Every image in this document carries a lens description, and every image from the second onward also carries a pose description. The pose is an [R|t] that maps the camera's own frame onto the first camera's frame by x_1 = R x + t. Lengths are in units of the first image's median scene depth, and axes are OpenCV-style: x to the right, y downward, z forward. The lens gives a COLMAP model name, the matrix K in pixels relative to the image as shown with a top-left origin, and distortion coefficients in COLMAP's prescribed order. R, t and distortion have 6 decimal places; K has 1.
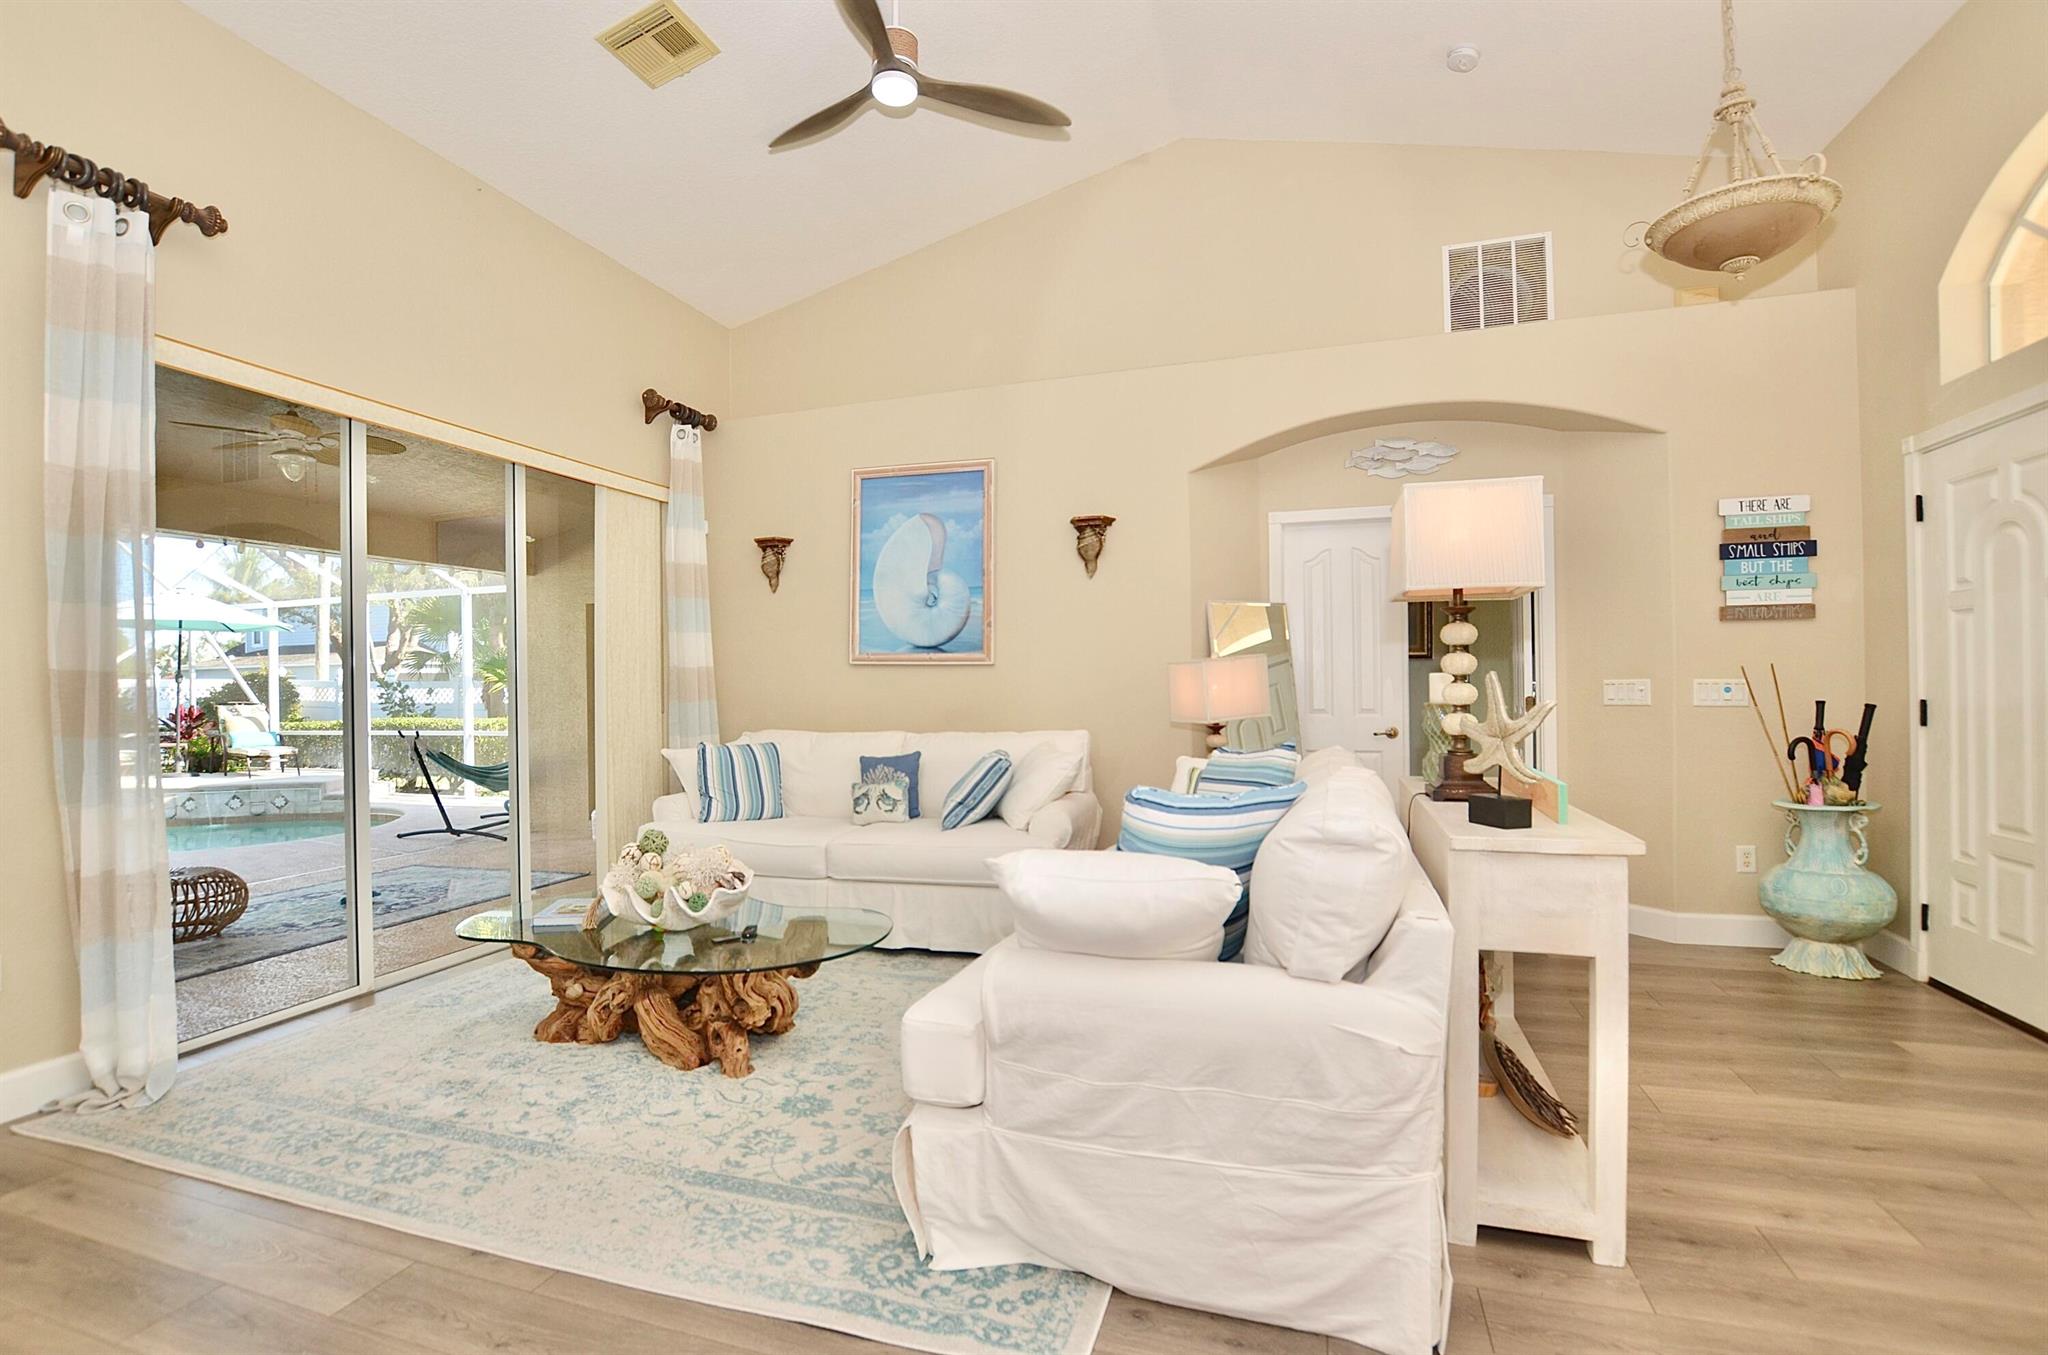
lens RADIAL K [[939.0, 0, 995.4], [0, 939.0, 684.6], [0, 0, 1]] dist [-0.029532, 0.000747]
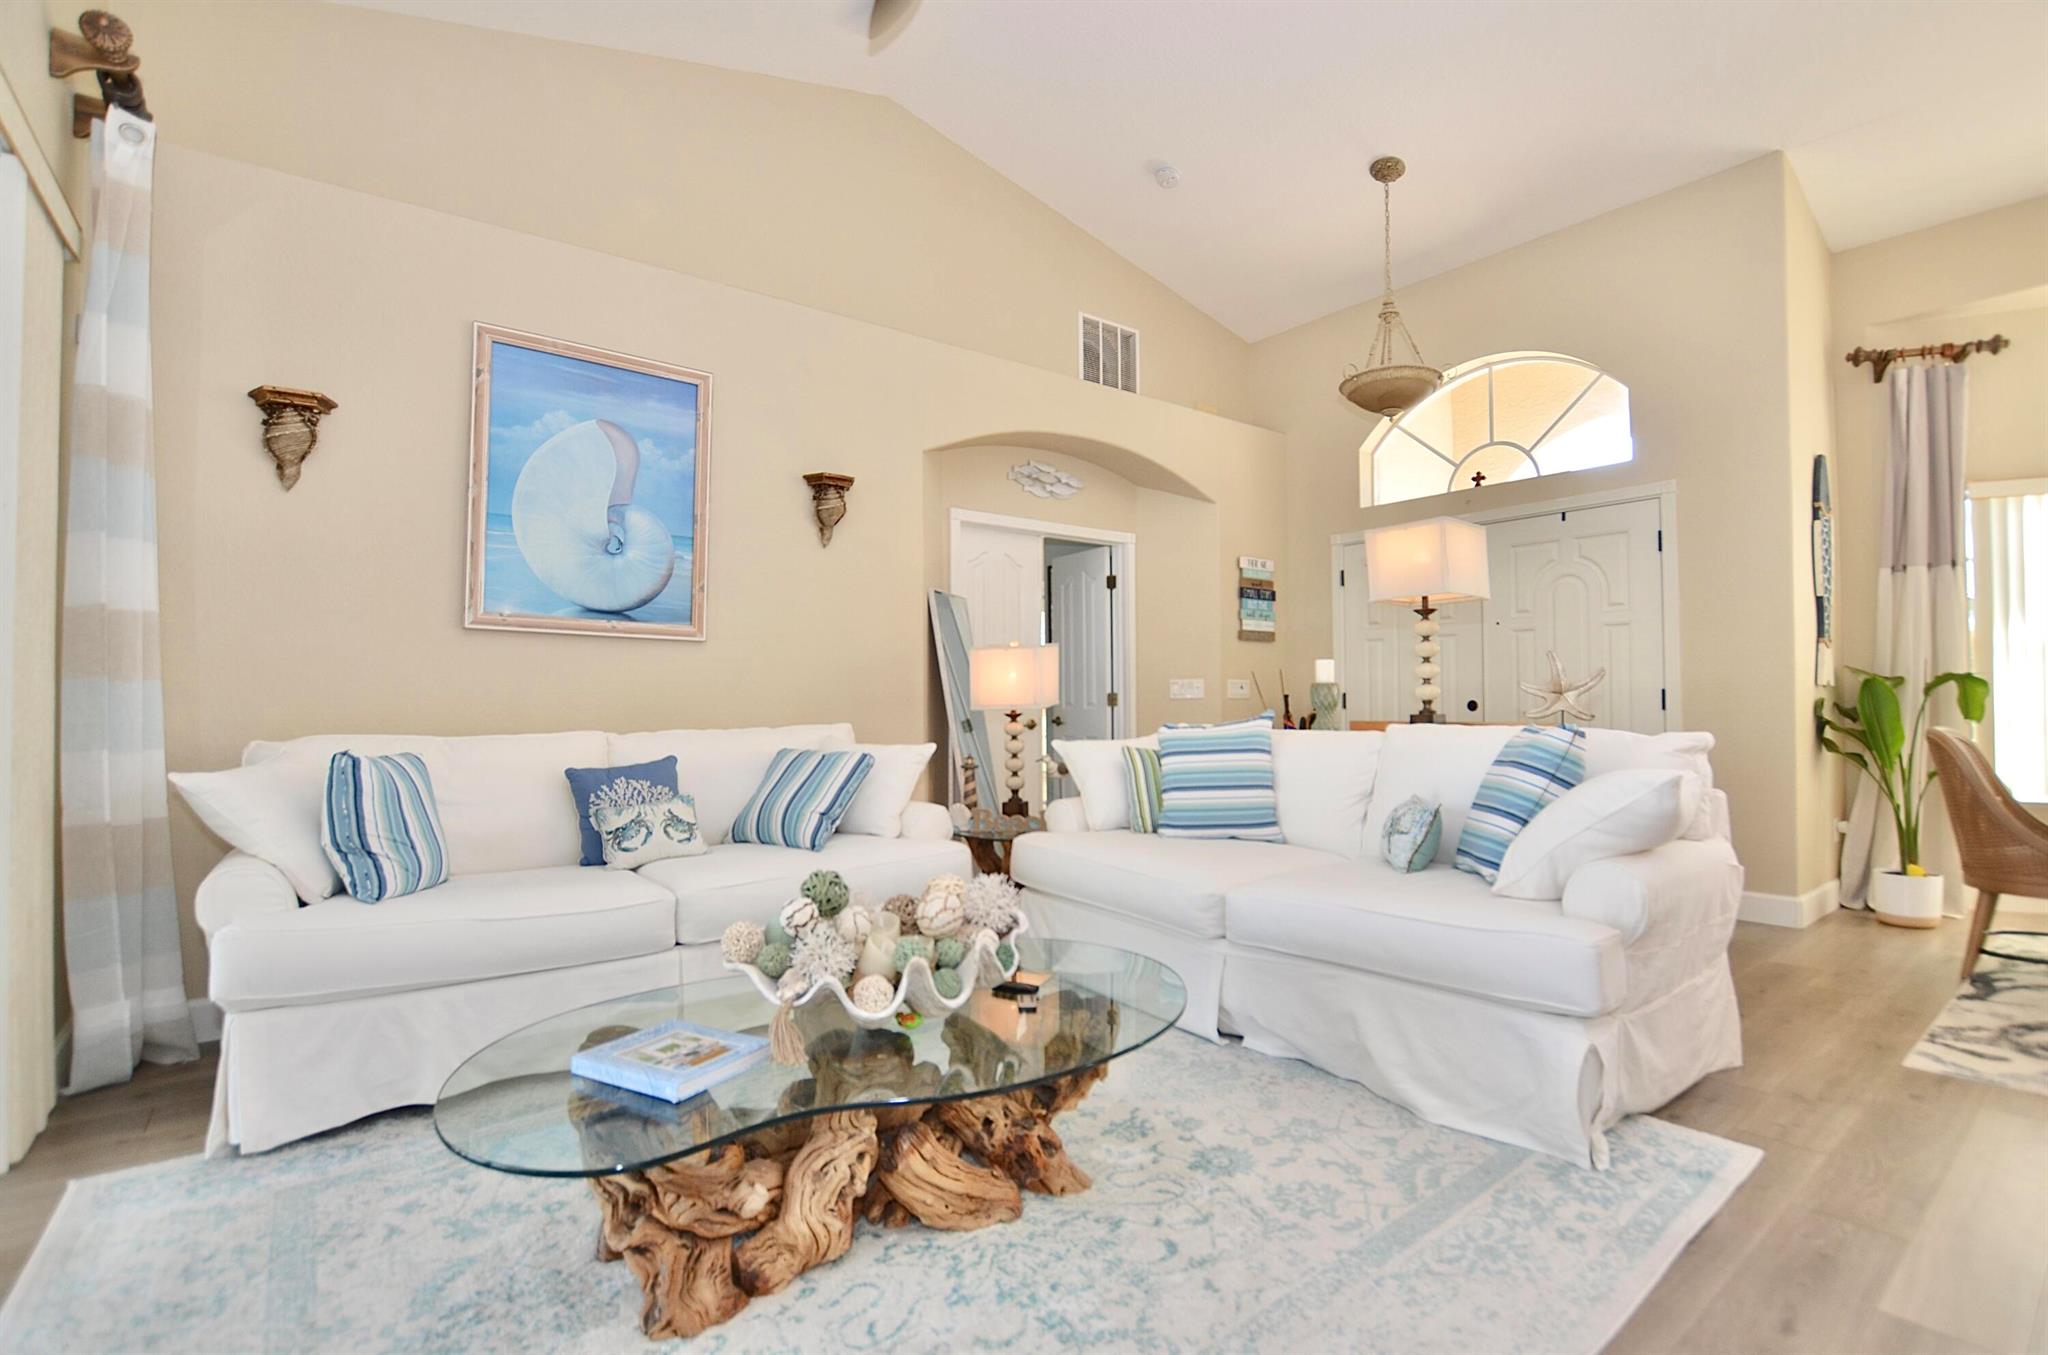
lens RADIAL K [[945.0, 0, 1065.5], [0, 945.0, 687.8], [0, 0, 1]] dist [-0.025617, 0.000398]
pose [[0.532991, 0.020989, 0.845861, -0.664500], [0.000067, 0.999691, -0.024849, 0.047180], [-0.846121, 0.013301, 0.532825, 0.471292]]
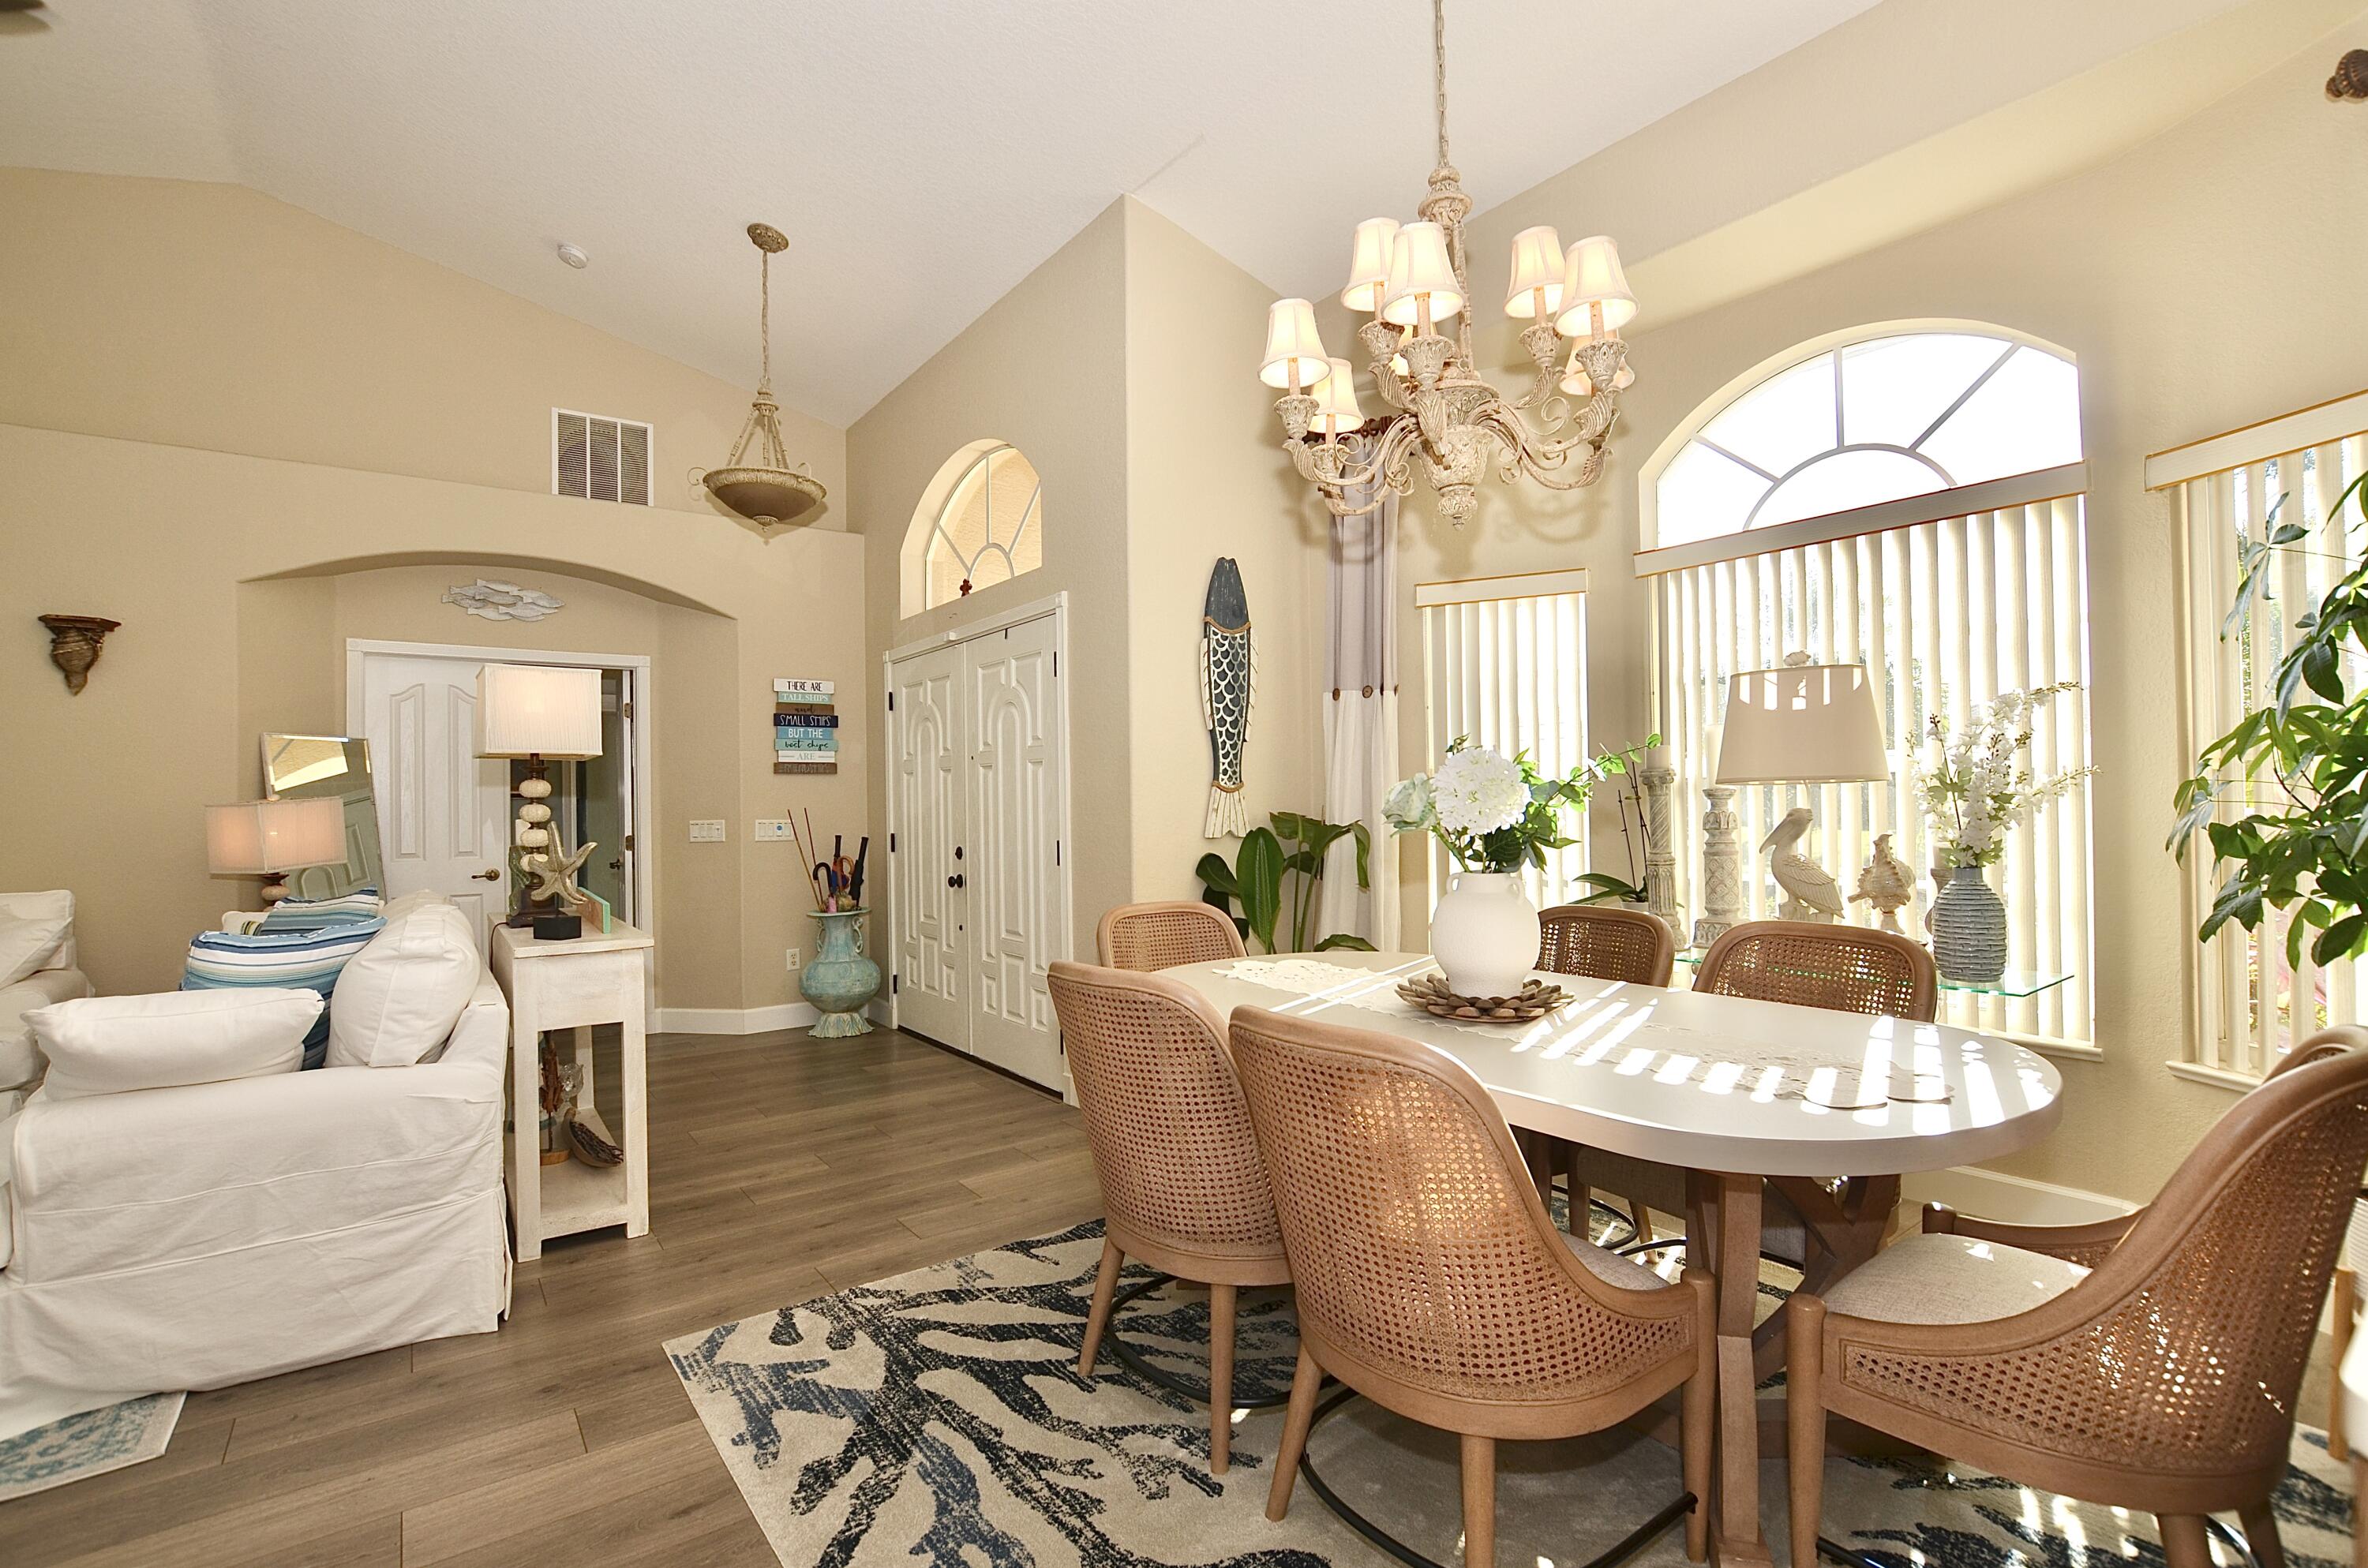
lens RADIAL K [[1064.5, 0, 1186.8], [0, 1064.5, 791.8], [0, 0, 1]] dist [-0.039129, 0.006688]
pose [[0.567678, 0.012524, 0.823155, -0.097285], [0.008264, 0.999747, -0.020909, -0.009775], [-0.823209, 0.018672, 0.567431, -0.315775]]
